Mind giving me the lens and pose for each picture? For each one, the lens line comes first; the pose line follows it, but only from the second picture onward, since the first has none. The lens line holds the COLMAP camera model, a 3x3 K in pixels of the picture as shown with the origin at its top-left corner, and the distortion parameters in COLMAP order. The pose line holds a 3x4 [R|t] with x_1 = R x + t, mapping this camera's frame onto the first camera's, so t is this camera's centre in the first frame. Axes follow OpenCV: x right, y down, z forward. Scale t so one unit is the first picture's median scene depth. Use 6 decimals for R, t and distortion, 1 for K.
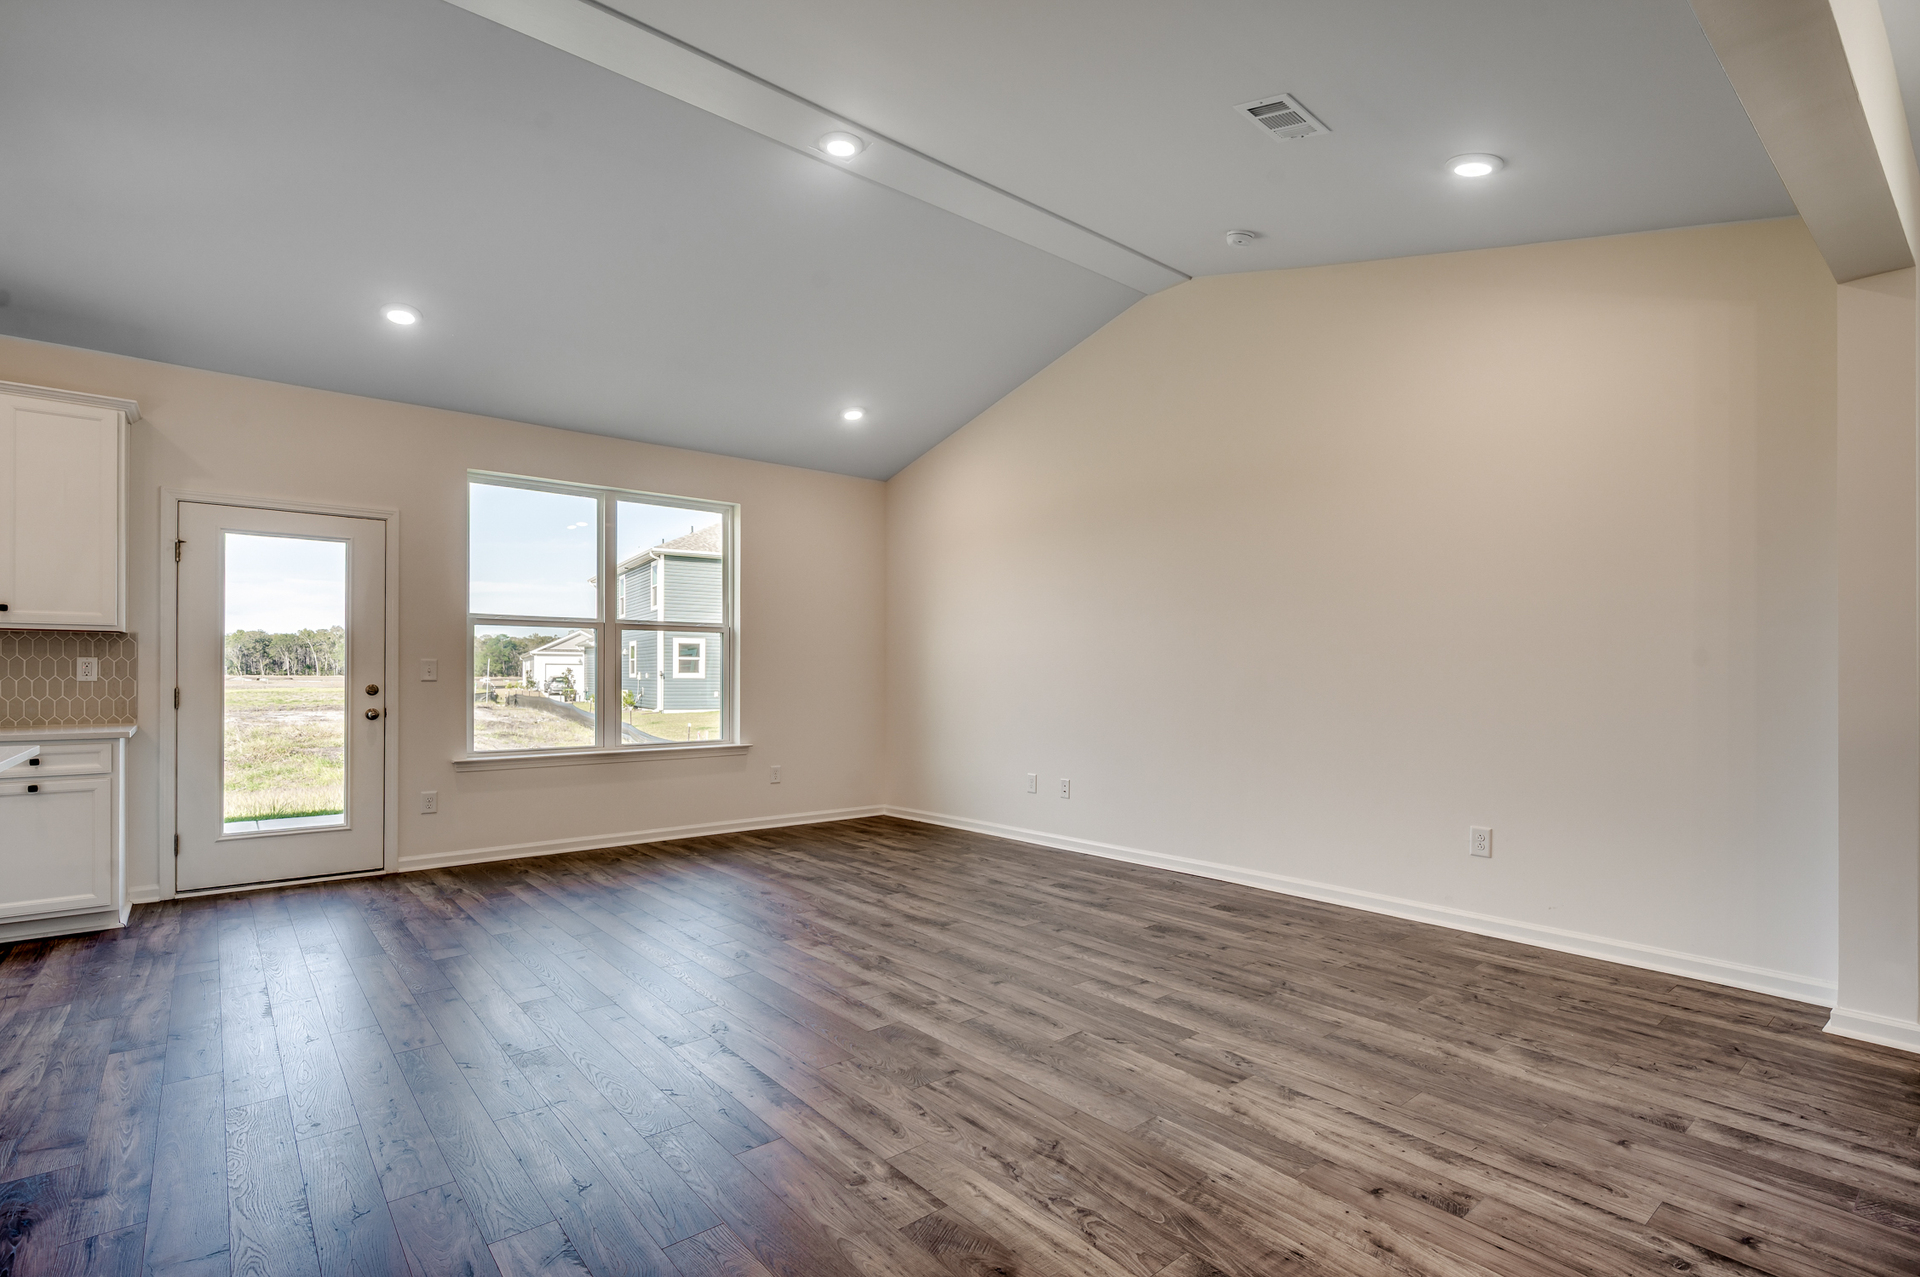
lens RADIAL K [[907.3, 0, 963.3], [0, 907.3, 671.1], [0, 0, 1]] dist [-0.000830, -0.000494]
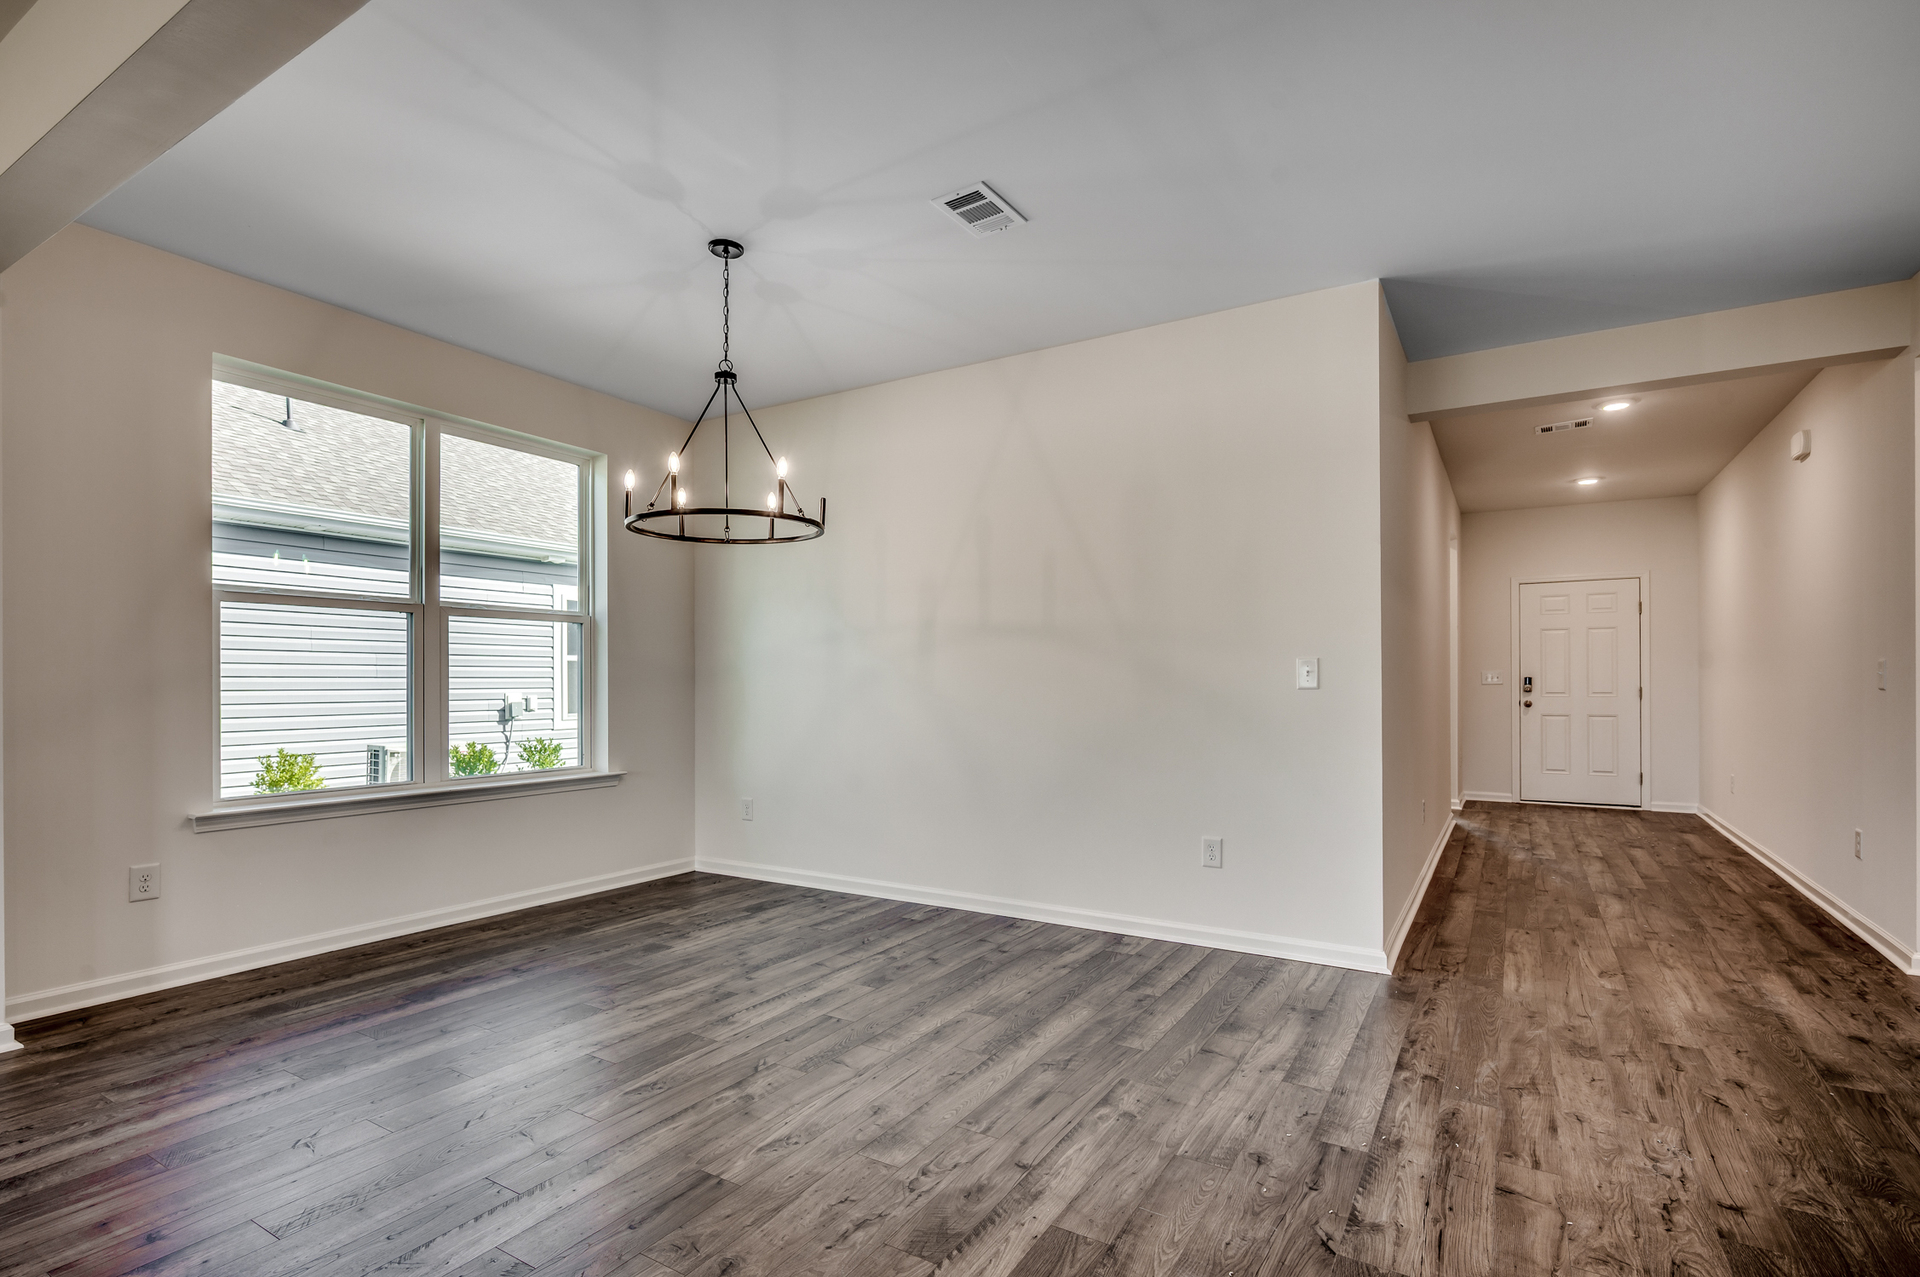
lens RADIAL K [[914.1, 0, 964.3], [0, 914.1, 682.6], [0, 0, 1]] dist [-0.001970, -0.000225]
pose [[-0.328734, -0.004893, 0.944410, -0.140232], [-0.002006, 0.999988, 0.004483, 0.000376], [-0.944420, -0.000421, -0.328740, 0.170138]]
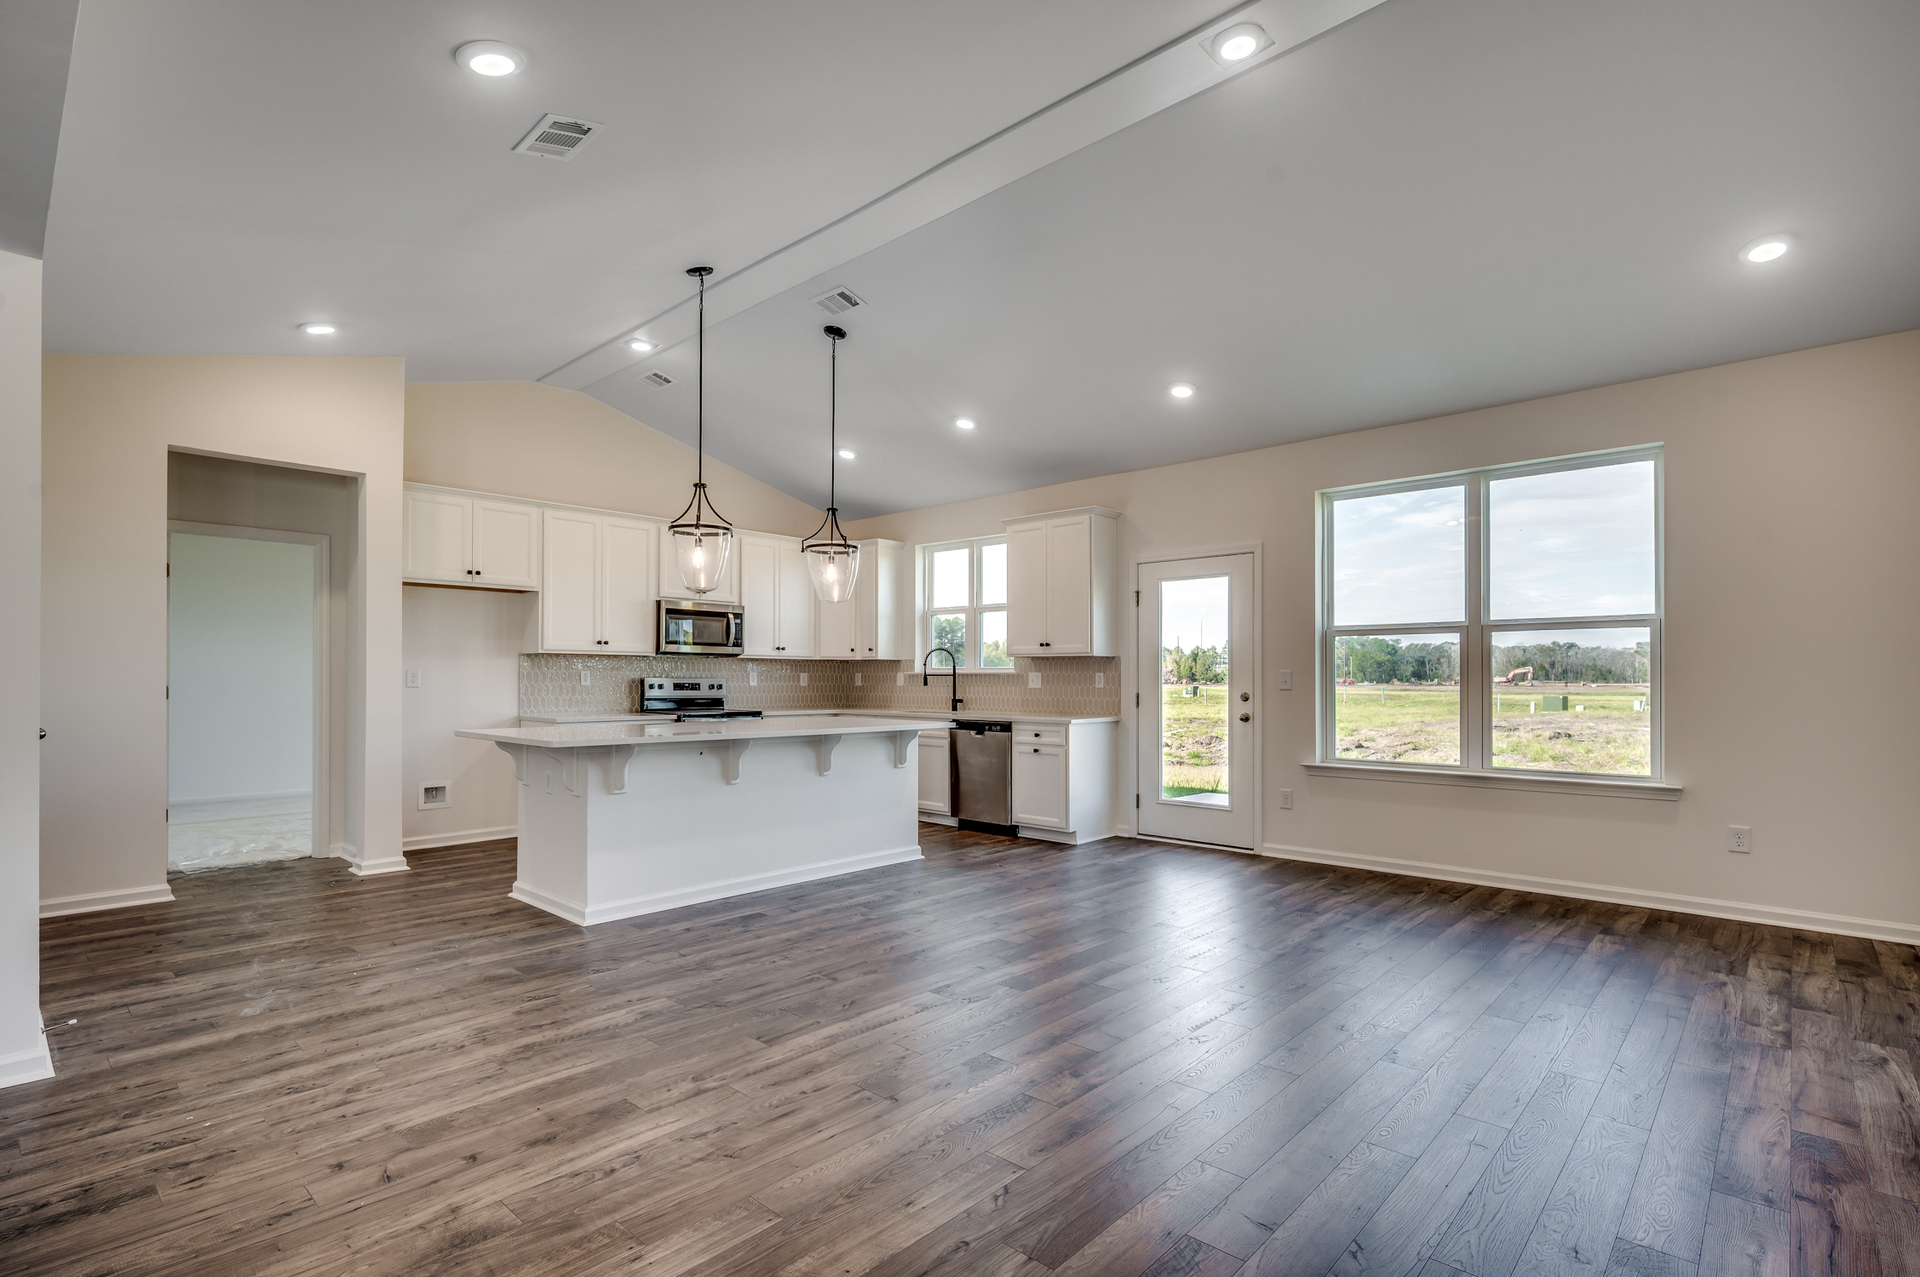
lens RADIAL K [[907.3, 0, 963.3], [0, 907.3, 671.1], [0, 0, 1]] dist [-0.000830, -0.000494]
pose [[0.131132, -0.012387, -0.991288, 0.482414], [0.001503, 0.999923, -0.012296, 0.001011], [0.991364, 0.000123, 0.131141, 0.479345]]
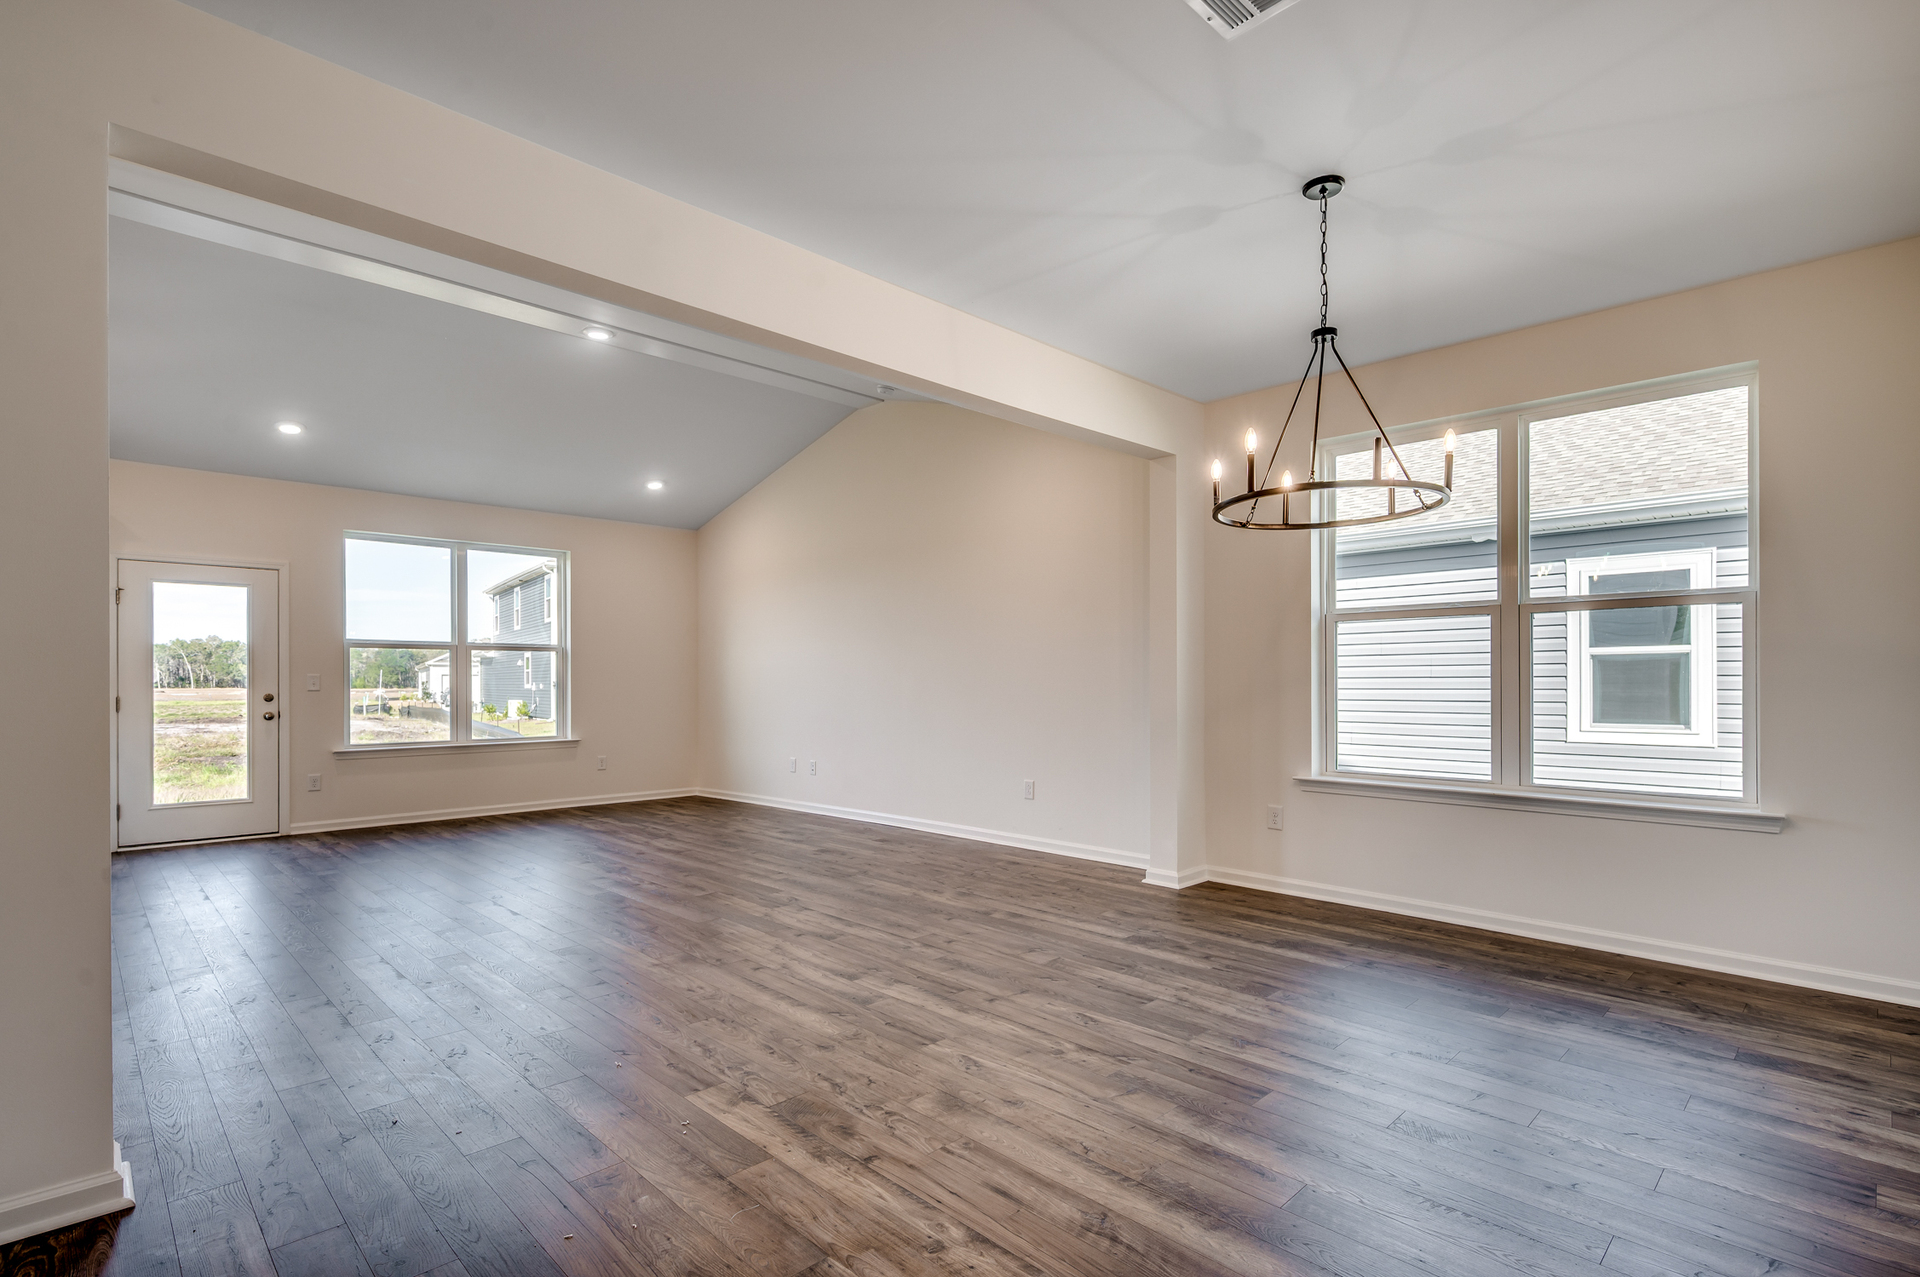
lens RADIAL K [[914.1, 0, 964.3], [0, 914.1, 682.6], [0, 0, 1]] dist [-0.001970, -0.000225]
pose [[0.996473, -0.005538, 0.083725, 0.255154], [0.005266, 0.999980, 0.003468, -0.000755], [-0.083743, -0.003015, 0.996483, -0.423499]]
